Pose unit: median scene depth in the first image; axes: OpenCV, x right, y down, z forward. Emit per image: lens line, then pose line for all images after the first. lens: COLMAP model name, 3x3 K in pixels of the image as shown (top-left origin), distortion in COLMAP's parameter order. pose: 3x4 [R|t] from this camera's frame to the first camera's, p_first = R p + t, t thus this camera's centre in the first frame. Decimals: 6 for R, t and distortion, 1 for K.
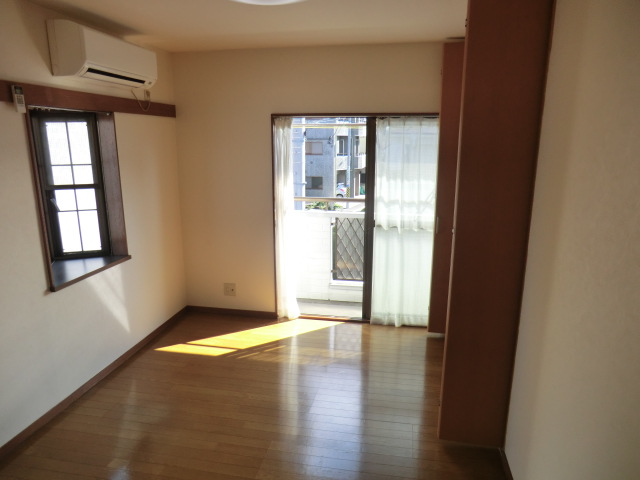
lens RADIAL K [[454.0, 0, 319.1], [0, 454.0, 252.1], [0, 0, 1]] dist [-0.107416, 0.100081]
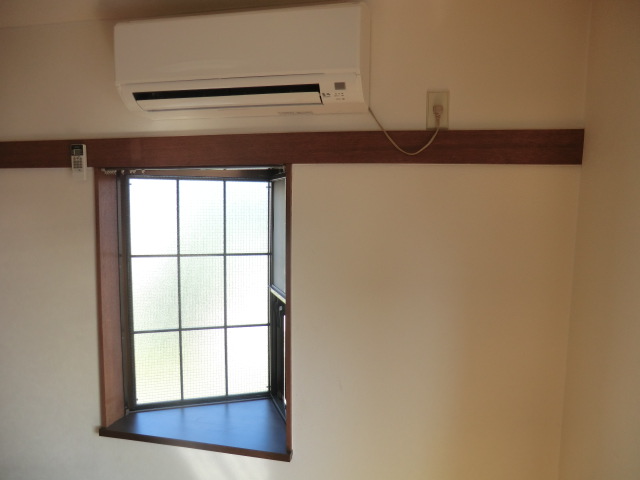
lens RADIAL K [[454.4, 0, 321.0], [0, 454.4, 252.9], [0, 0, 1]] dist [-0.090324, 0.084405]
pose [[-0.010124, 0.087202, -0.996139, 0.038945], [-0.250507, 0.964202, 0.086952, -0.265268], [0.968062, 0.250420, 0.012083, 1.014966]]
